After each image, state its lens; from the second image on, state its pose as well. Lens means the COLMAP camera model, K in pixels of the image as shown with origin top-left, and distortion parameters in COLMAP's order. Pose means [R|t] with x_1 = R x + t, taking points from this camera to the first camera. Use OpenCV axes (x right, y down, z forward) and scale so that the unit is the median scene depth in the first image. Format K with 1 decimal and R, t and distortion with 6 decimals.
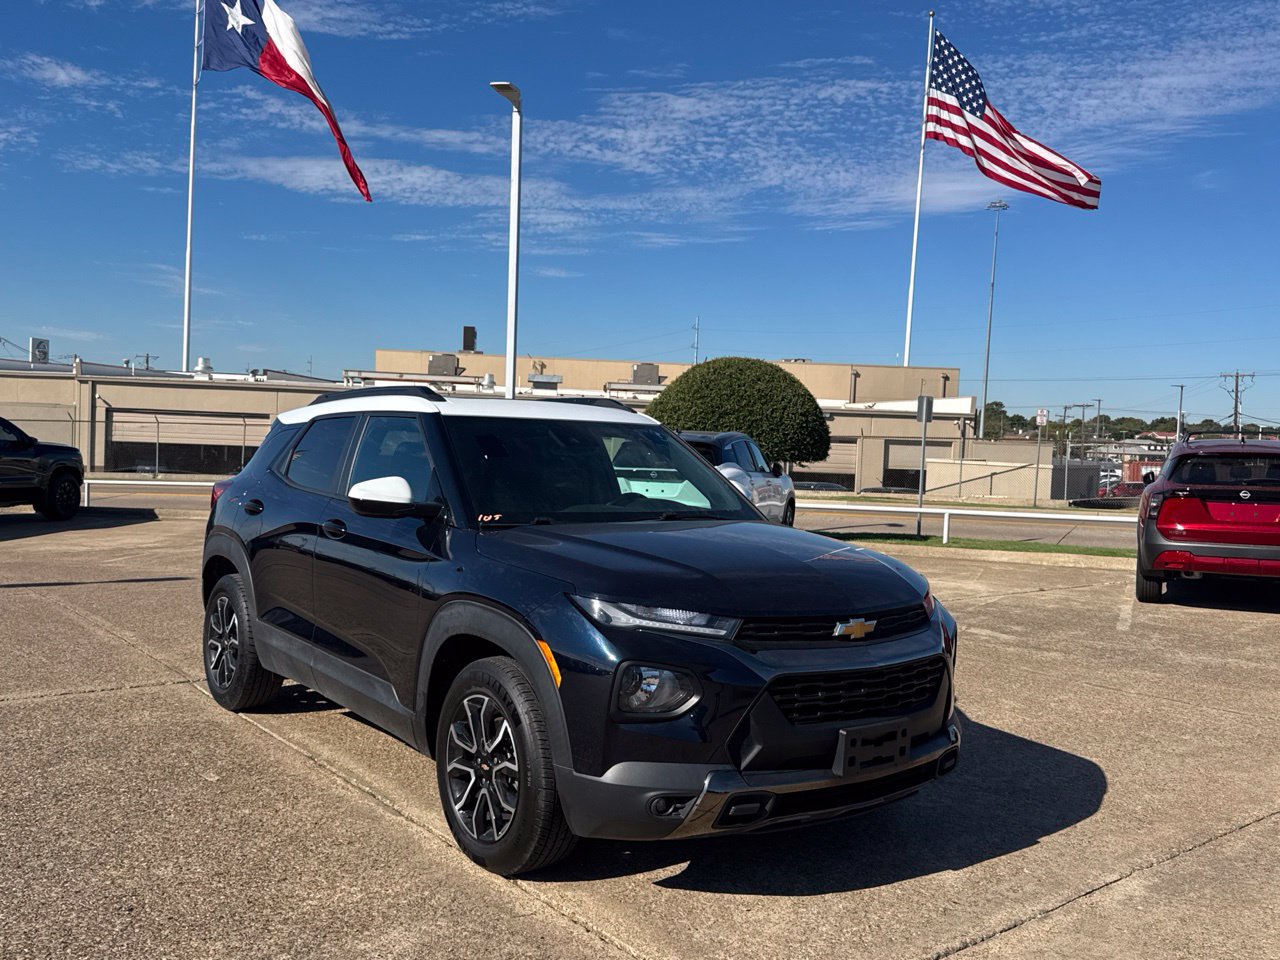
lens RADIAL K [[1102.8, 0, 638.3], [0, 1102.8, 480.8], [0, 0, 1]] dist [0.092943, -0.164443]
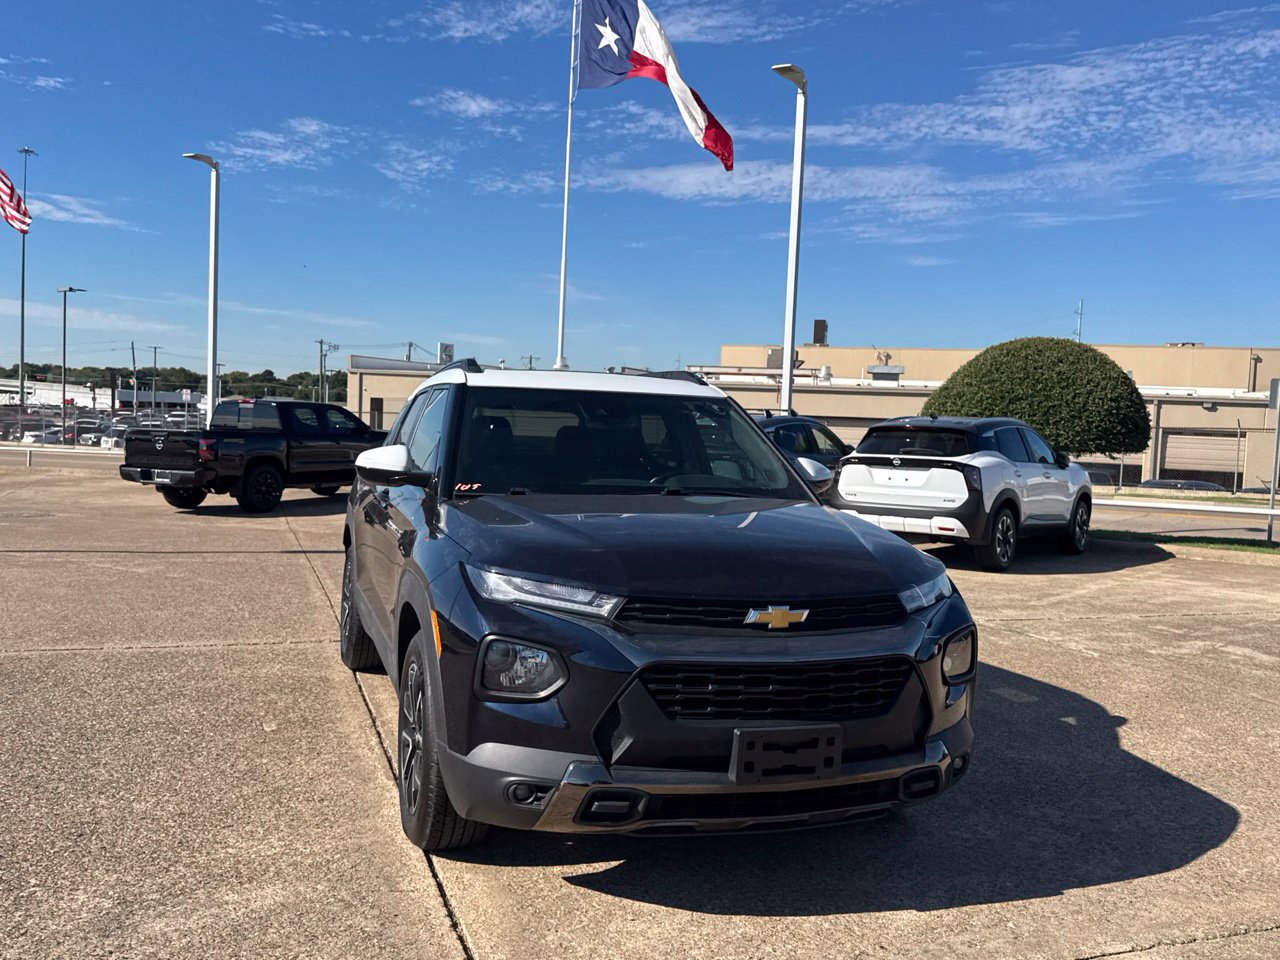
lens RADIAL K [[1095.9, 0, 633.0], [0, 1095.9, 481.2], [0, 0, 1]] dist [0.104513, -0.180608]
pose [[0.945642, 0.017555, -0.324736, 0.283468], [-0.015688, 0.999842, 0.008367, 0.015845], [0.324832, -0.002818, 0.945768, 0.109613]]
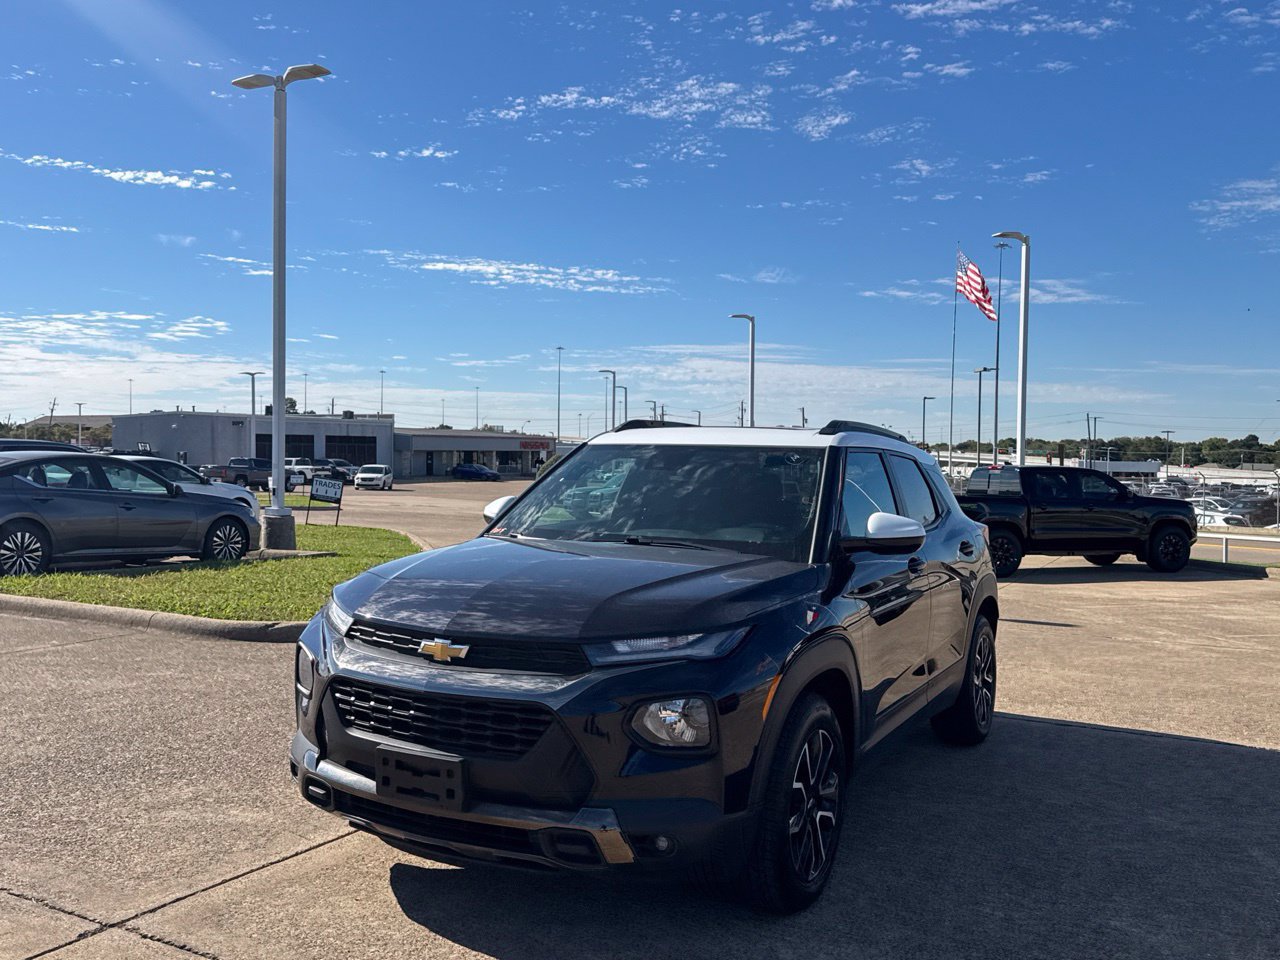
lens RADIAL K [[1102.8, 0, 638.3], [0, 1102.8, 480.8], [0, 0, 1]] dist [0.092943, -0.164443]
pose [[0.402195, -0.012149, -0.915474, 0.861181], [-0.039507, 0.998750, -0.030611, 0.010000], [0.914701, 0.048479, 0.401212, 0.591124]]
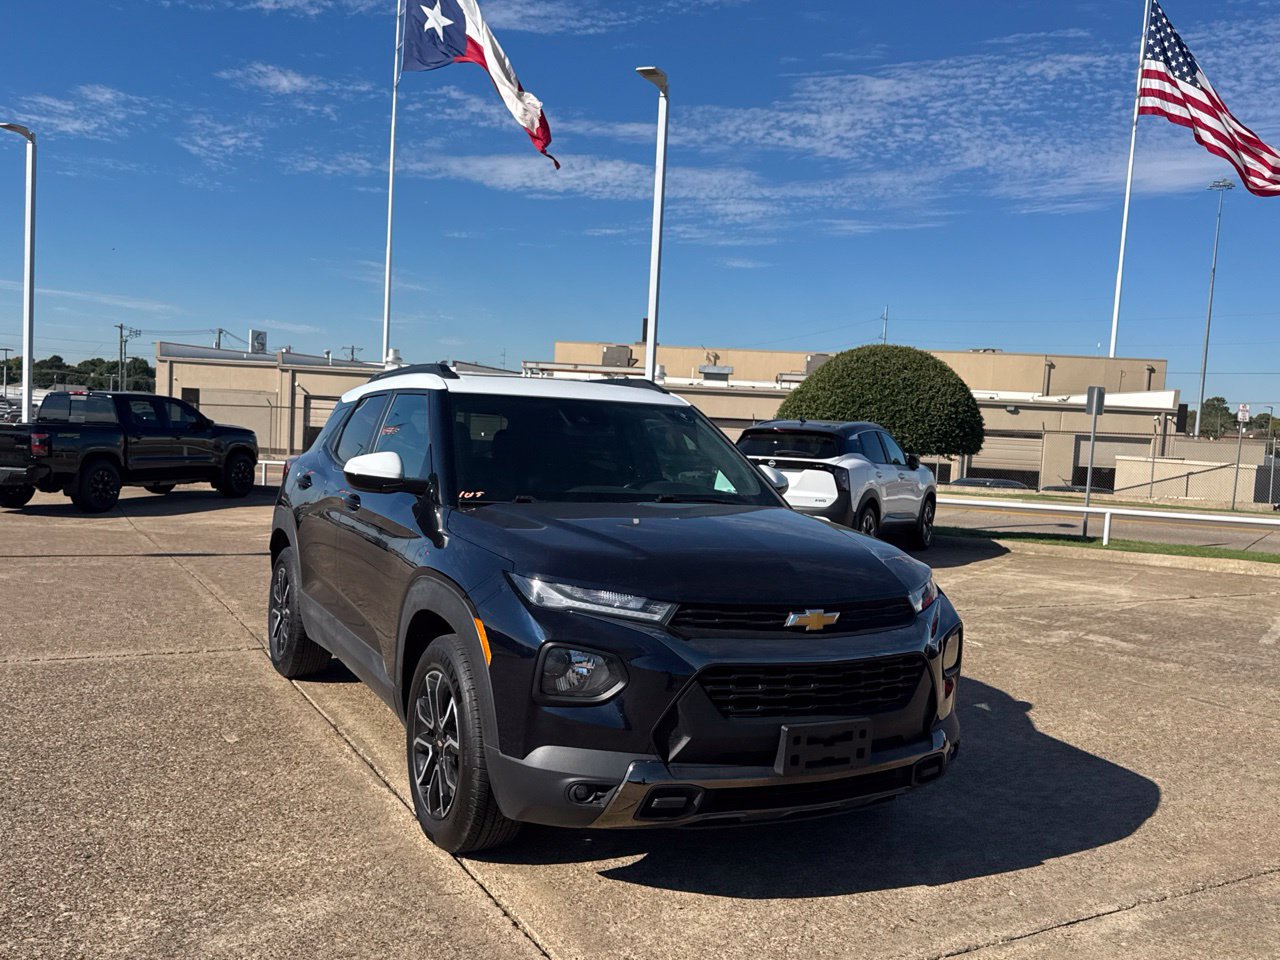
lens RADIAL K [[1100.3, 0, 629.4], [0, 1100.3, 497.1], [0, 0, 1]] dist [0.099998, -0.173882]
pose [[0.984748, 0.023469, -0.172397, 0.155484], [-0.019587, 0.999516, 0.024186, 0.007794], [0.172881, -0.020440, 0.984731, 0.044544]]
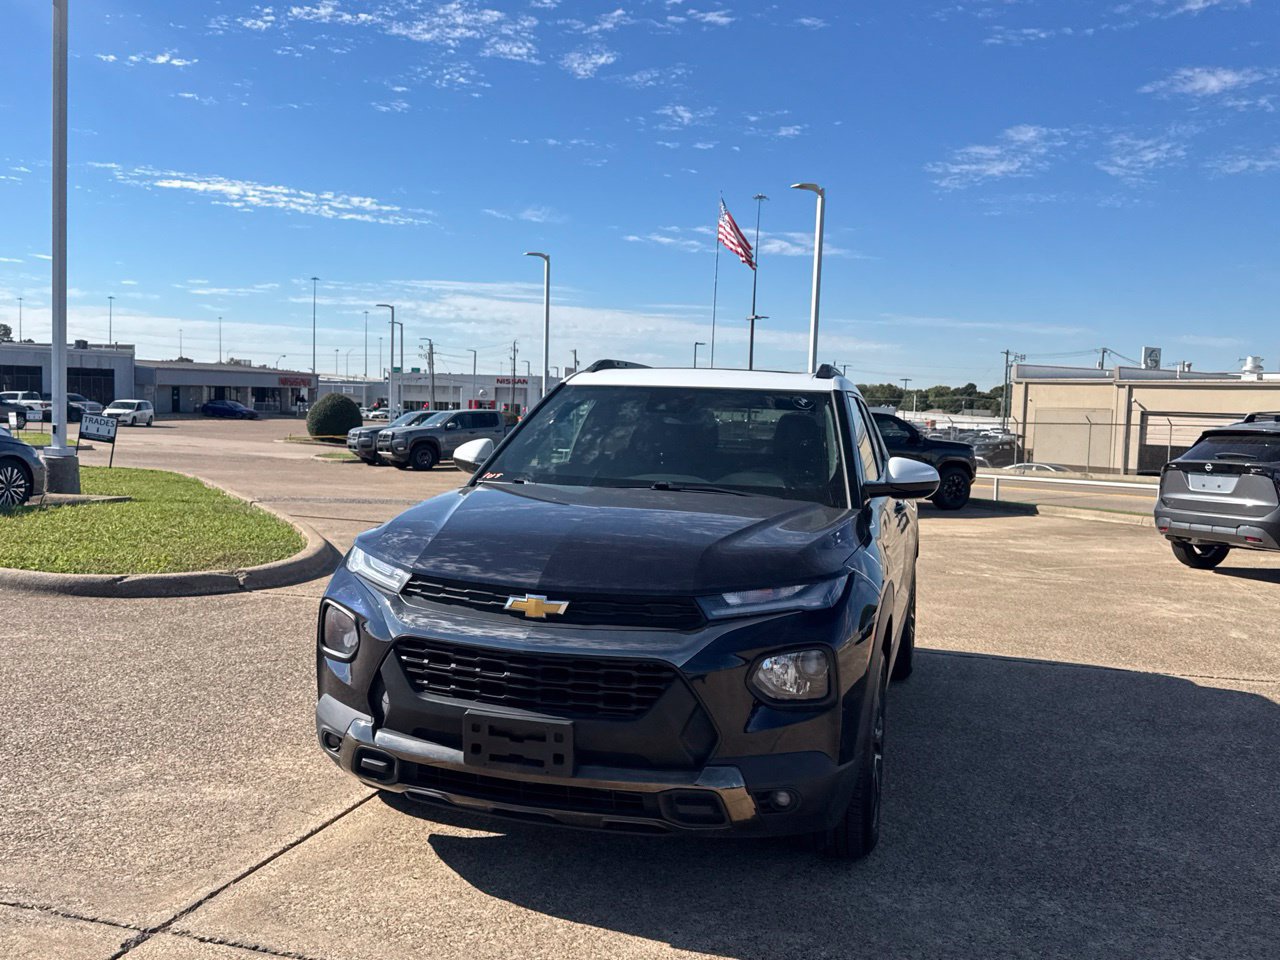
lens RADIAL K [[1100.4, 0, 639.0], [0, 1100.4, 479.0], [0, 0, 1]] dist [0.123264, -0.206729]
pose [[0.587340, 0.034319, -0.808613, 0.722451], [-0.041127, 0.999075, 0.012530, 0.015184], [0.808295, 0.025896, 0.588208, 0.426542]]
